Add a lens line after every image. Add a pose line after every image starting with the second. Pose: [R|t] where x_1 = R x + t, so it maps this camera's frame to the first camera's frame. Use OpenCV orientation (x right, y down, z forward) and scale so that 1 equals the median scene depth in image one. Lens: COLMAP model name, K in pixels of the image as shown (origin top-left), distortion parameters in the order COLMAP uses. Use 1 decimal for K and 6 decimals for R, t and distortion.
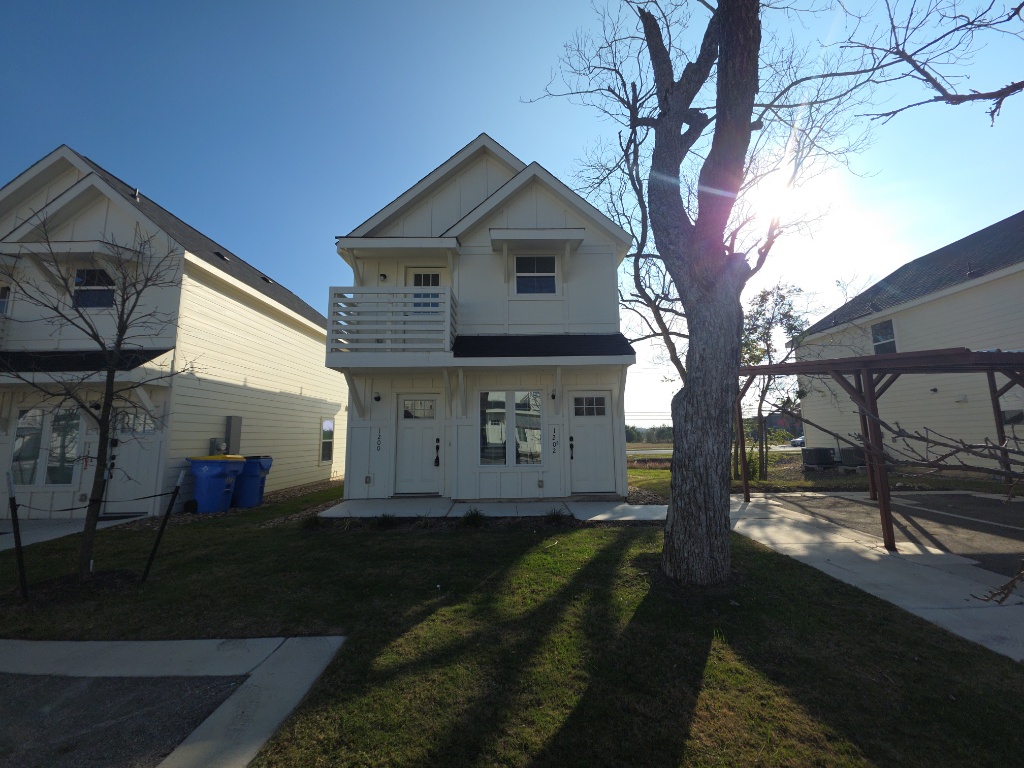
lens RADIAL K [[396.9, 0, 512.0], [0, 396.9, 384.0], [0, 0, 1]] dist [-0.000204, -0.000033]
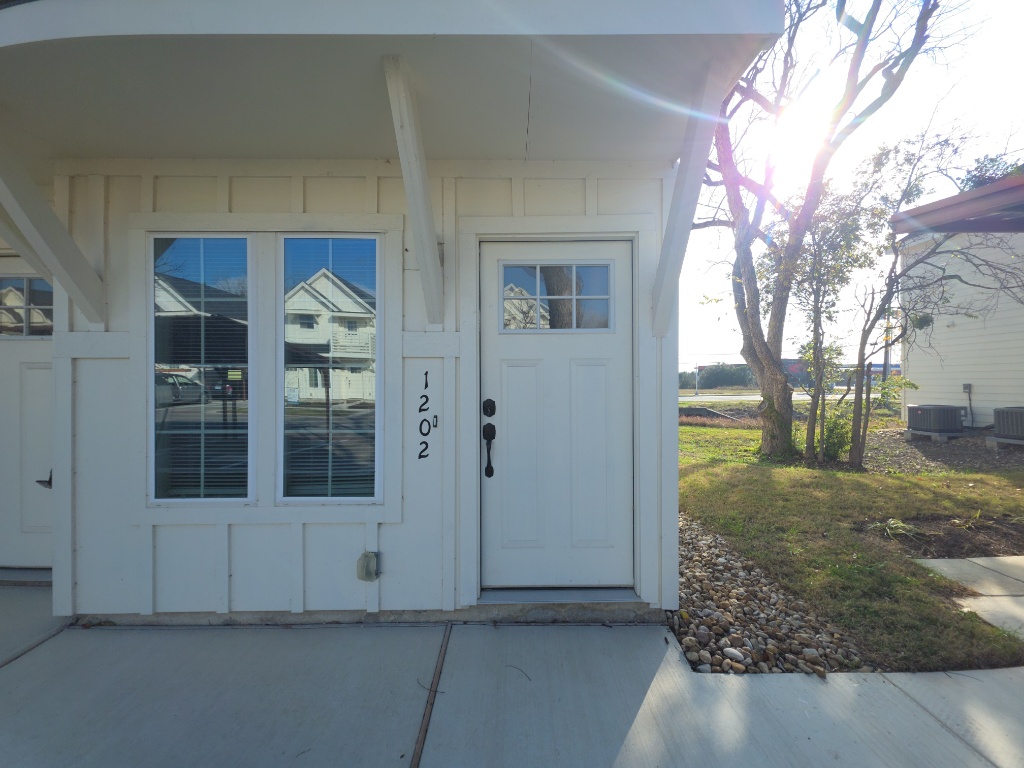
lens RADIAL K [[396.9, 0, 512.0], [0, 396.9, 384.0], [0, 0, 1]] dist [-0.000204, -0.000033]
pose [[0.999927, 0.008816, -0.008297, 0.166463], [-0.007556, 0.989942, 0.141272, 0.079355], [0.009459, -0.141199, 0.989936, 0.706514]]
